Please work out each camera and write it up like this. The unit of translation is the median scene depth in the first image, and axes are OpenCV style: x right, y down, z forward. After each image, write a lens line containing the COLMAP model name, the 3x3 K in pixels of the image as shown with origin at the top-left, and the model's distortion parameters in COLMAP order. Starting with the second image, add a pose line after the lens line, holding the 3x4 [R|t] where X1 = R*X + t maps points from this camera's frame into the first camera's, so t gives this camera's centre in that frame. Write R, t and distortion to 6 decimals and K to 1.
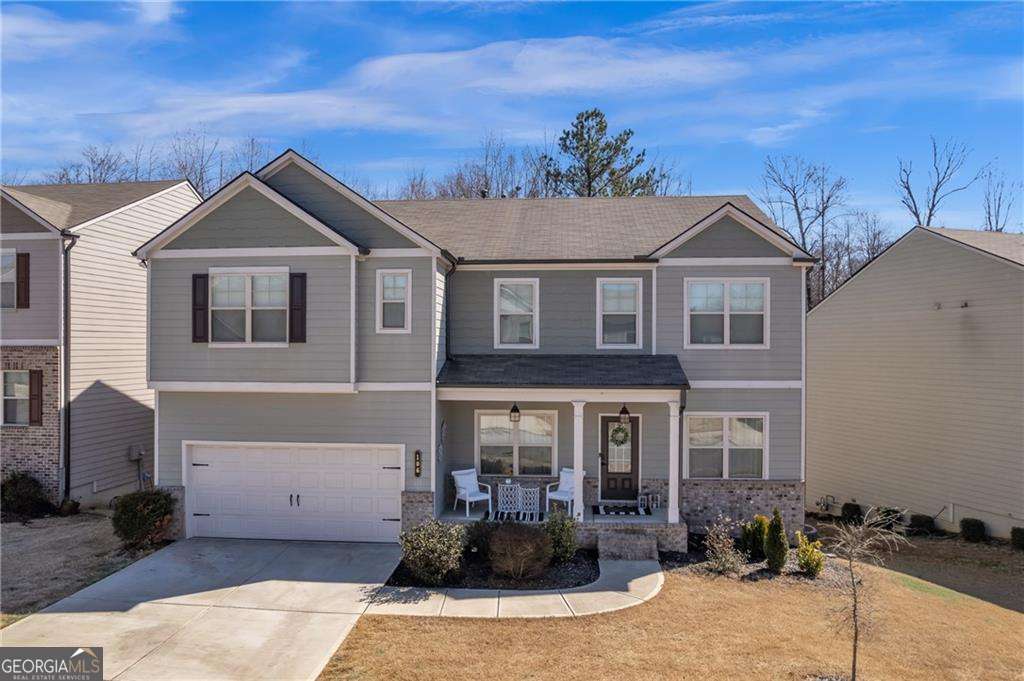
lens RADIAL K [[650.9, 0, 517.1], [0, 650.9, 346.4], [0, 0, 1]] dist [-0.027872, 0.001370]
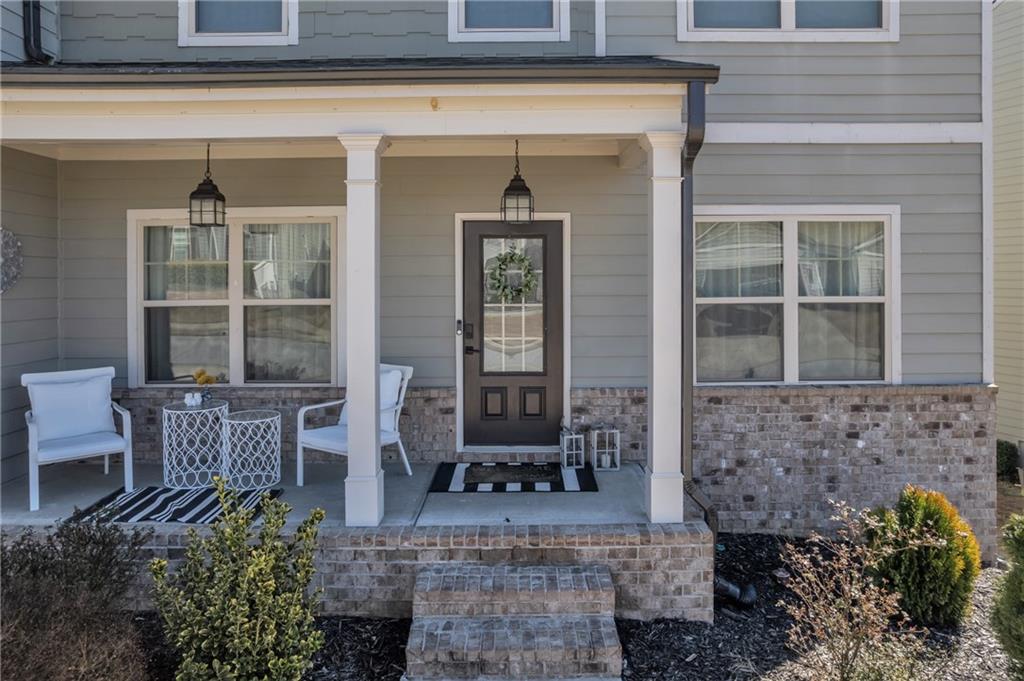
lens RADIAL K [[694.6, 0, 508.9], [0, 694.6, 248.5], [0, 0, 1]] dist [-0.024001, 0.001469]
pose [[0.997509, -0.003411, 0.070457, 0.137643], [0.005128, 0.999694, -0.024199, 0.143134], [-0.070353, 0.024500, 0.997221, 0.647519]]
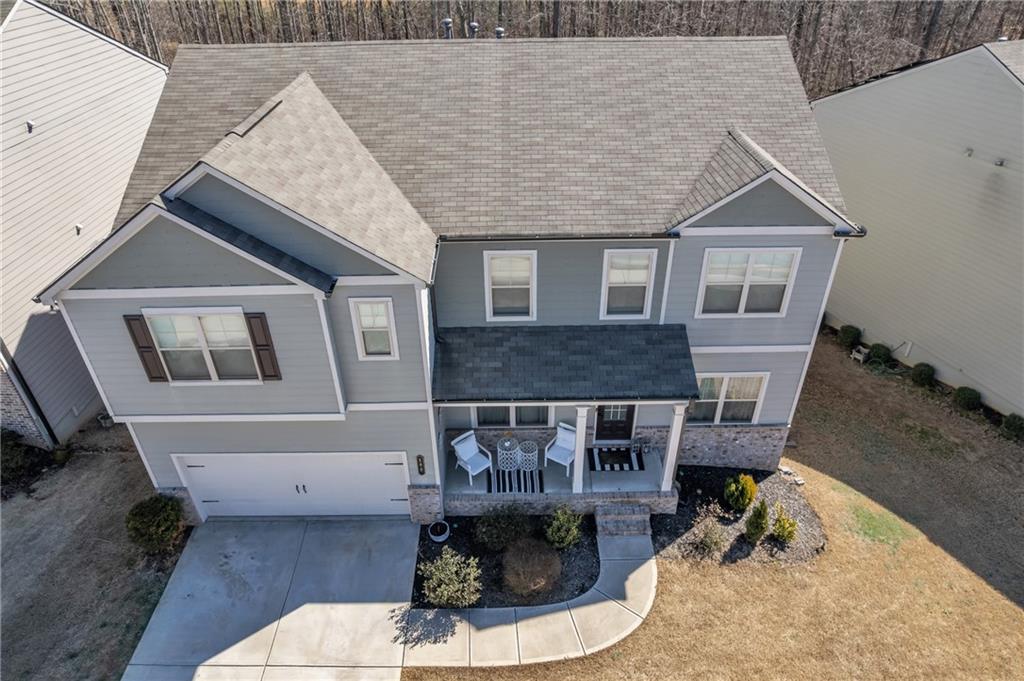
lens RADIAL K [[650.9, 0, 517.1], [0, 650.9, 346.4], [0, 0, 1]] dist [-0.027872, 0.001370]
pose [[0.996839, -0.054525, 0.057790, -0.051194], [0.013292, 0.831549, 0.555293, -0.508155], [-0.078333, -0.552769, 0.829645, 0.251562]]
